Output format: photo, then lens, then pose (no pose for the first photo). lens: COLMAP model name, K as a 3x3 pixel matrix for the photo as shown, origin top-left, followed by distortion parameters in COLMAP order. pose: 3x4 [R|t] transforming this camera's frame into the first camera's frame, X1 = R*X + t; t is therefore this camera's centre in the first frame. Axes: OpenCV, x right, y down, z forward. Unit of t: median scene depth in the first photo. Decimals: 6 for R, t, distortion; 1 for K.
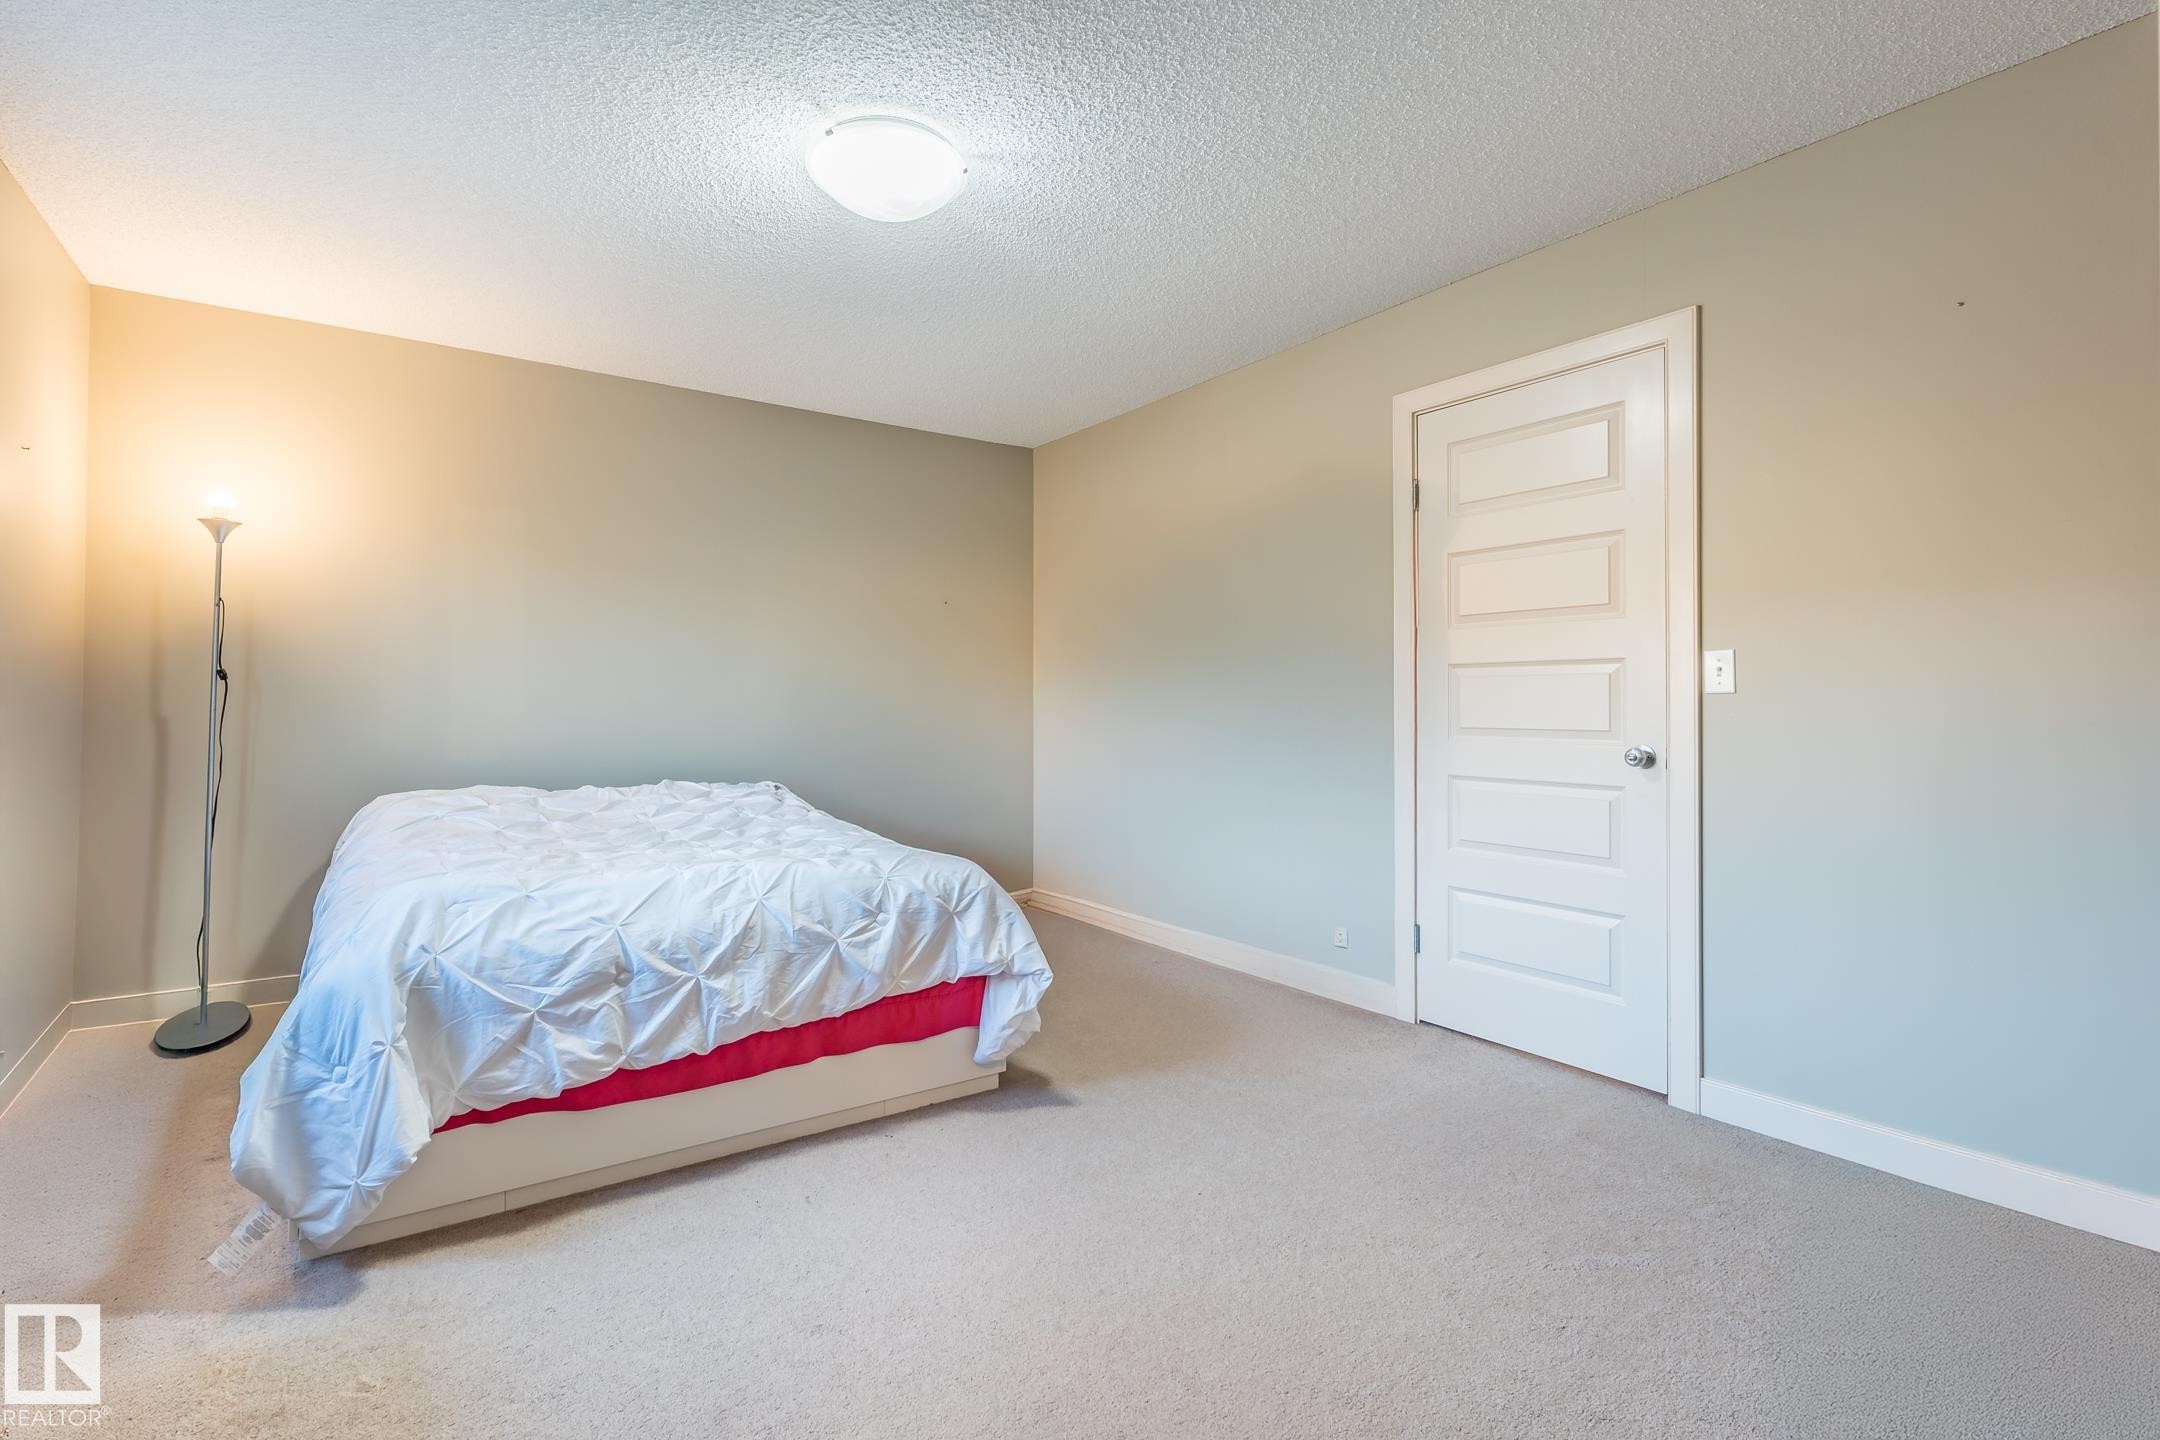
lens RADIAL K [[943.8, 0, 1084.0], [0, 943.8, 716.8], [0, 0, 1]] dist [-0.005041, -0.000110]
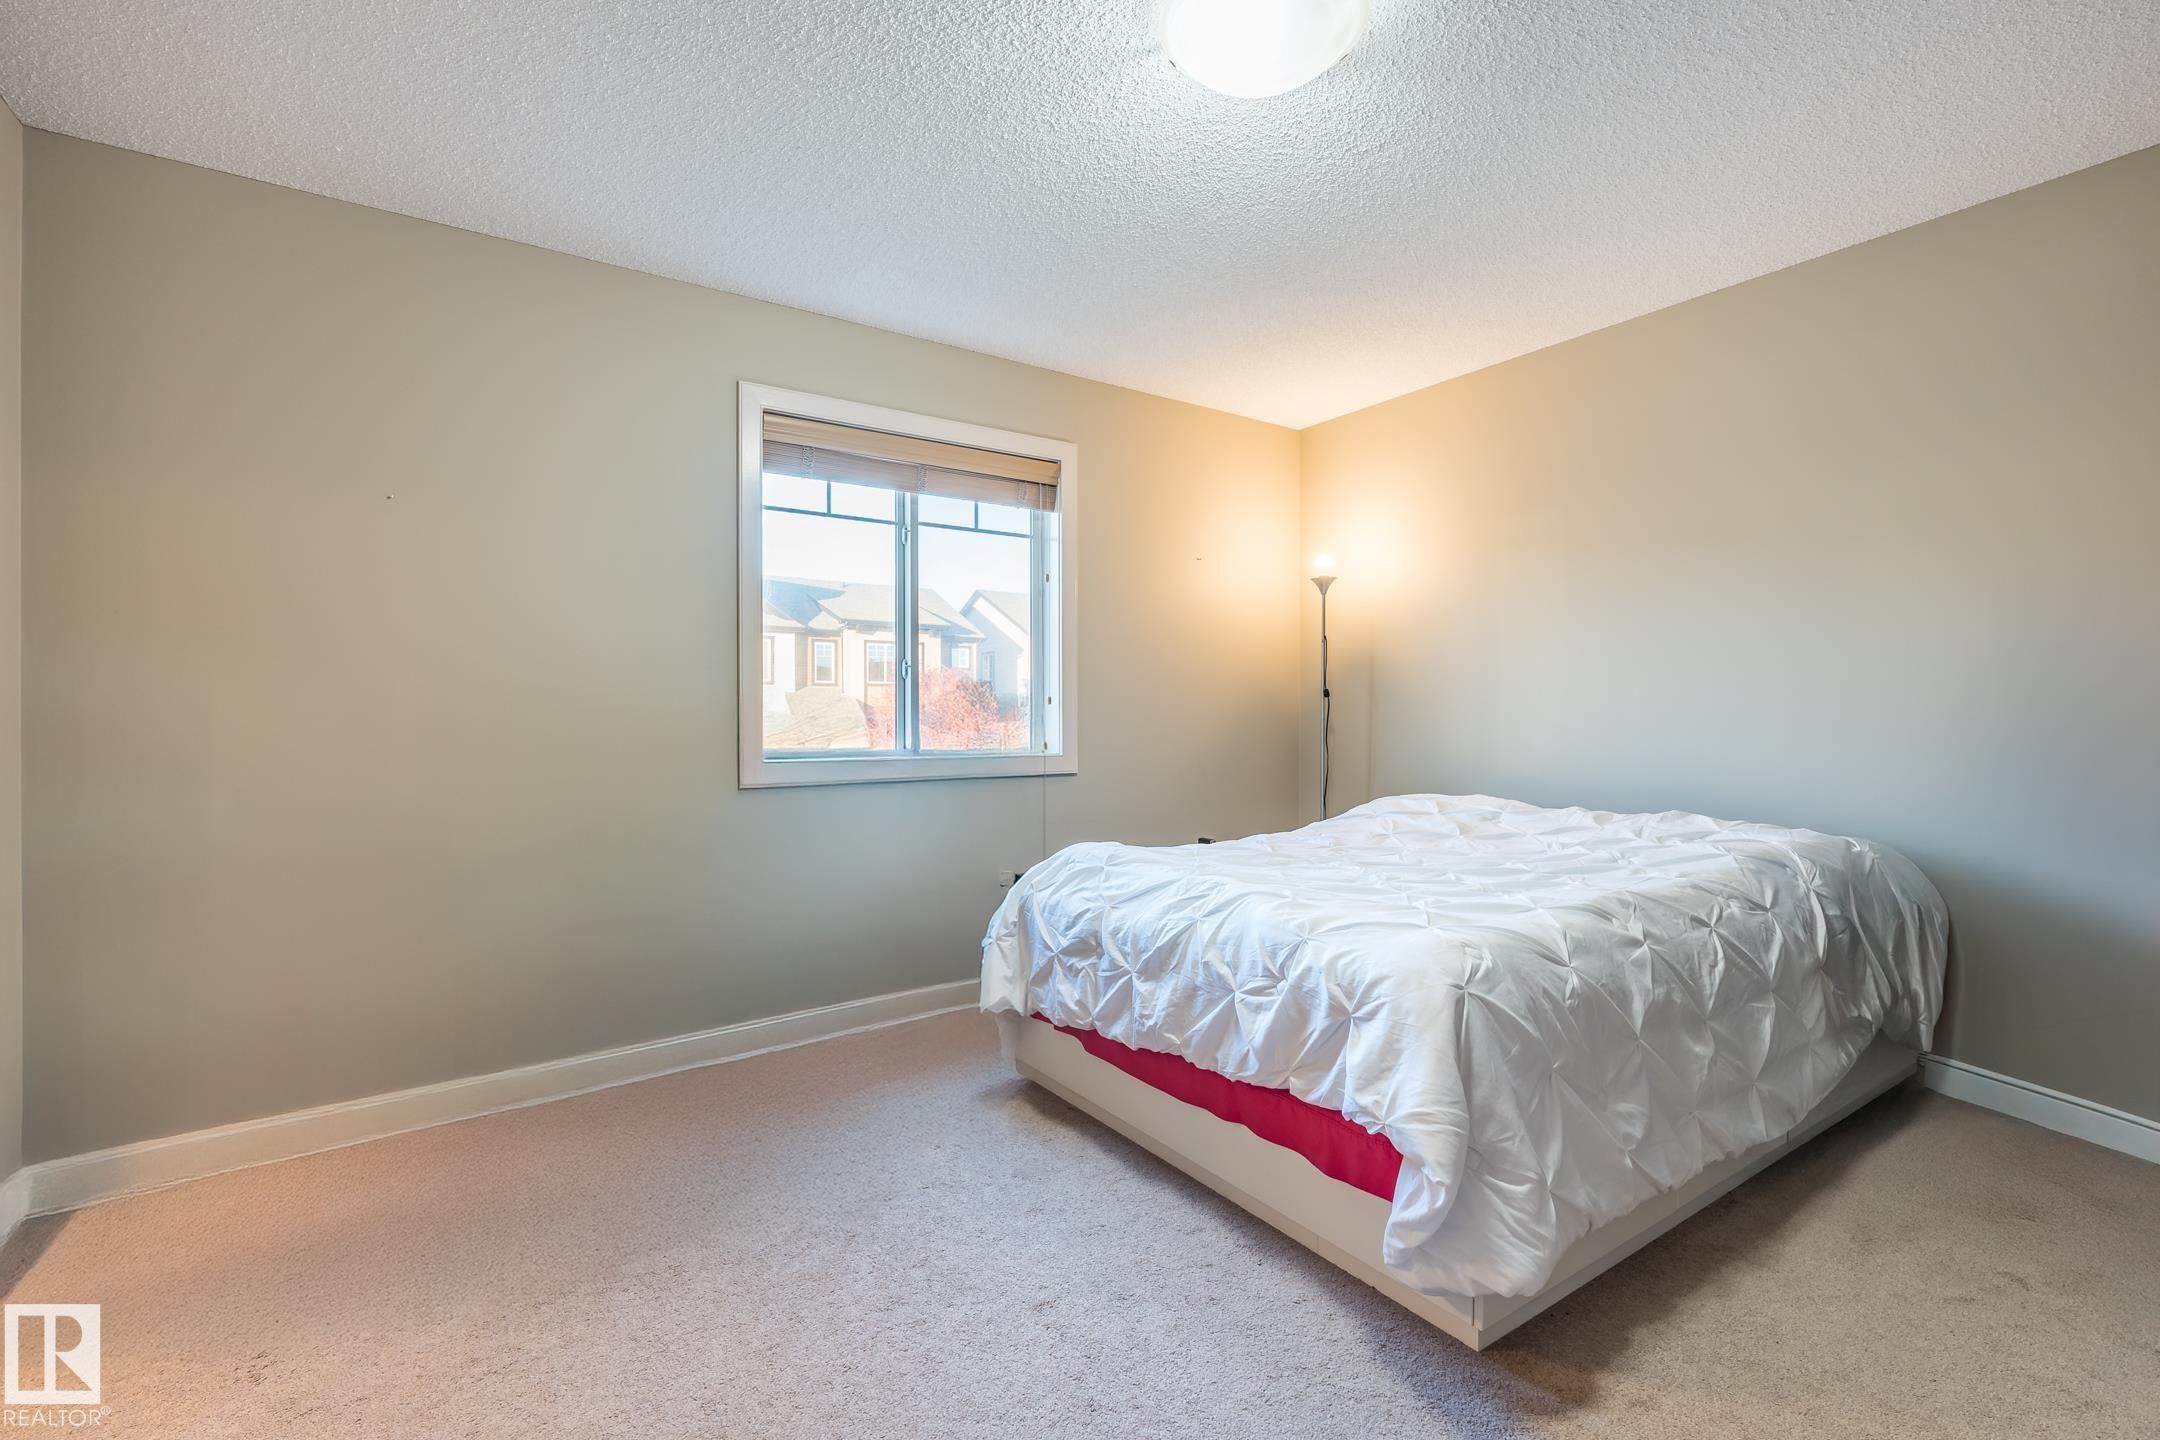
lens RADIAL K [[943.8, 0, 1084.0], [0, 943.8, 716.8], [0, 0, 1]] dist [-0.005041, -0.000110]
pose [[0.006620, -0.001102, -0.999977, 0.627472], [-0.012911, 0.999916, -0.001187, -0.005703], [0.999895, 0.012919, 0.006605, 0.927105]]
